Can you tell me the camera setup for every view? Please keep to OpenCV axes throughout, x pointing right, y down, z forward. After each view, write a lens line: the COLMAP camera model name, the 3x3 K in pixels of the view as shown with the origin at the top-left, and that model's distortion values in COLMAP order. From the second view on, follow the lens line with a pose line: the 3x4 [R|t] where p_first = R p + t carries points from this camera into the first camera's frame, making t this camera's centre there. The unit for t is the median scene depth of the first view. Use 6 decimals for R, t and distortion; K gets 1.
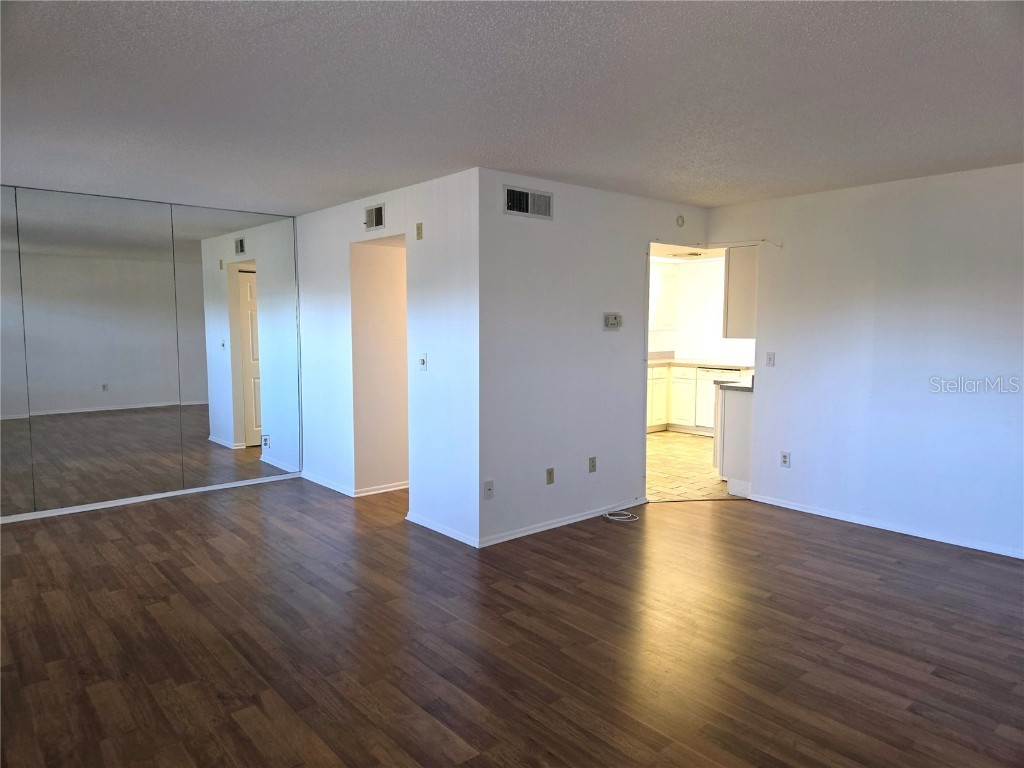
lens RADIAL K [[697.1, 0, 517.3], [0, 697.1, 384.7], [0, 0, 1]] dist [0.074130, -0.072137]
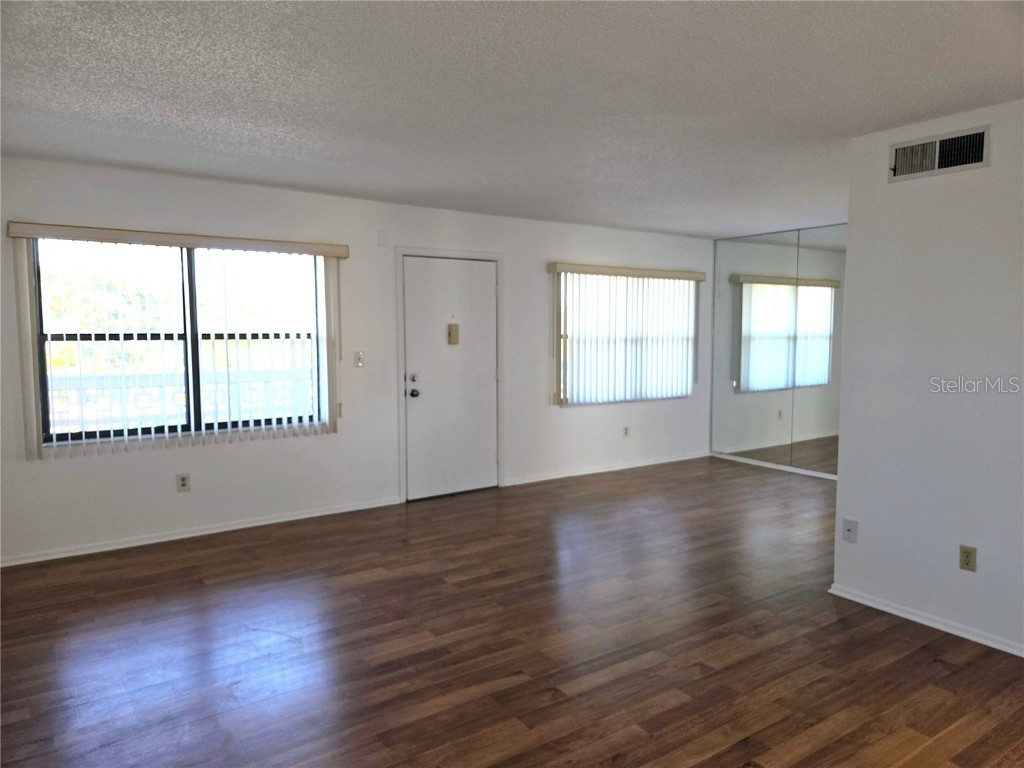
lens RADIAL K [[682.9, 0, 512.0], [0, 682.9, 384.0], [0, 0, 1]] dist [0.074513, -0.056961]
pose [[-0.109231, 0.077450, -0.990994, 1.034343], [-0.097177, 0.991352, 0.088190, -0.070565], [0.989255, 0.105935, -0.100760, 0.867143]]
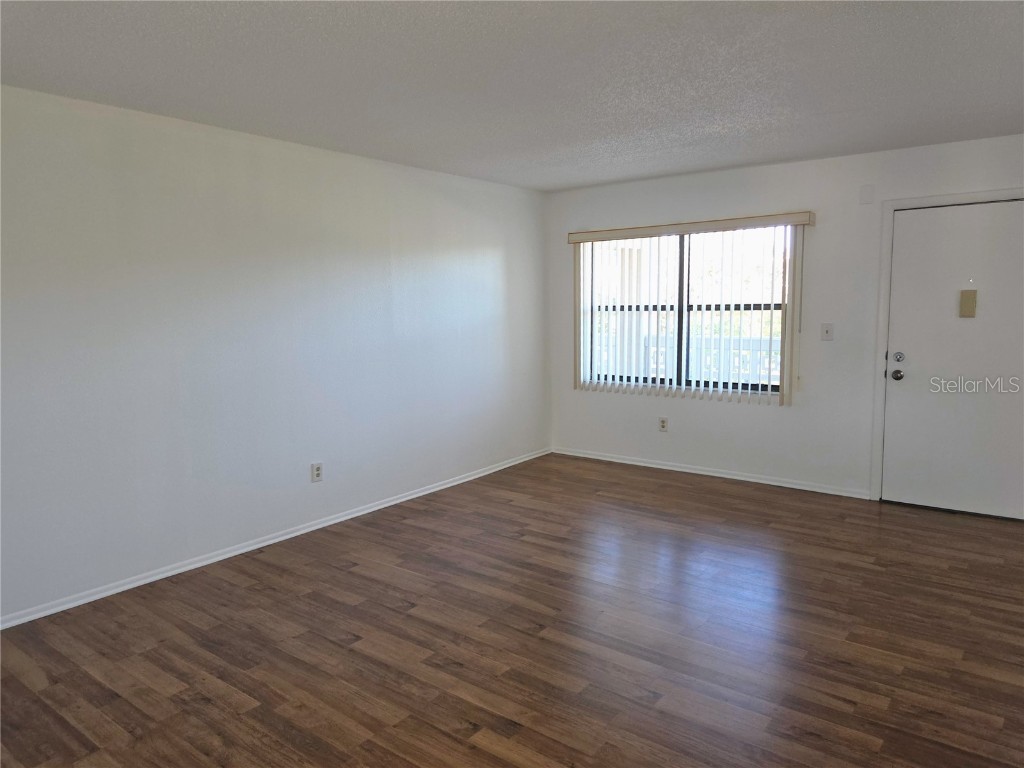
lens RADIAL K [[697.1, 0, 517.3], [0, 697.1, 384.7], [0, 0, 1]] dist [0.074130, -0.072137]
pose [[-0.979689, 0.033597, -0.197690, 0.468341], [-0.008811, 0.977699, 0.209824, -0.151062], [0.200331, 0.207304, -0.957545, 1.665803]]
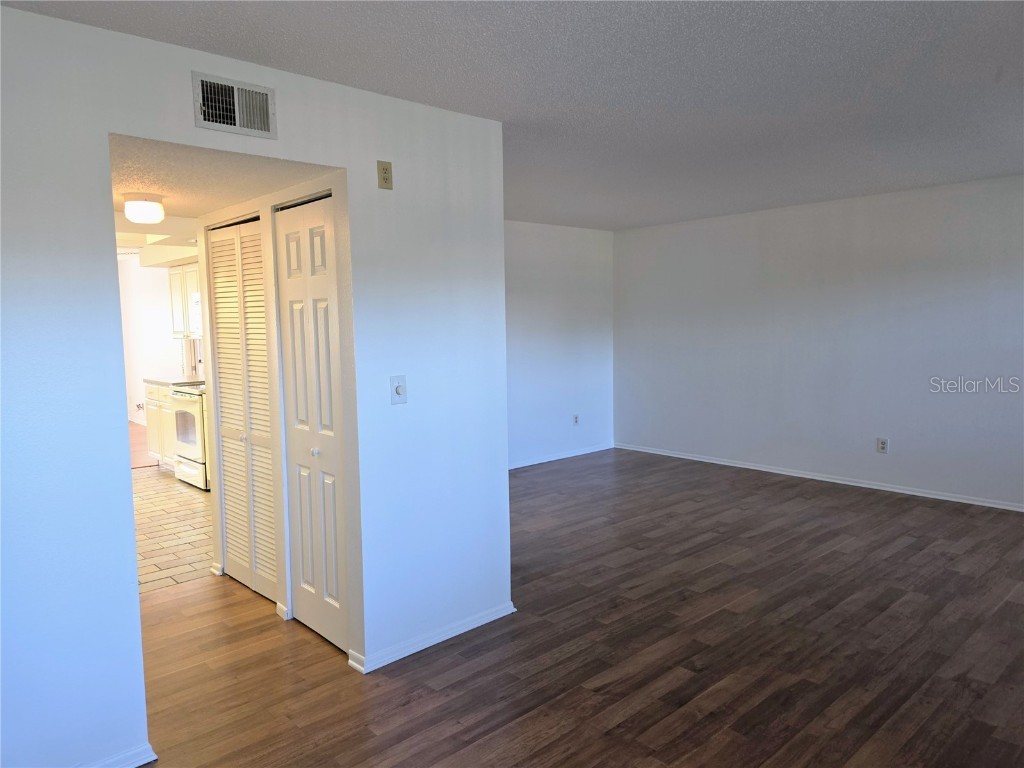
lens RADIAL K [[697.1, 0, 517.3], [0, 697.1, 384.7], [0, 0, 1]] dist [0.074130, -0.072137]
pose [[-0.042829, -0.094385, 0.994614, -1.046762], [0.110959, 0.988920, 0.098622, -0.121497], [-0.992902, 0.114585, -0.031881, 1.275594]]
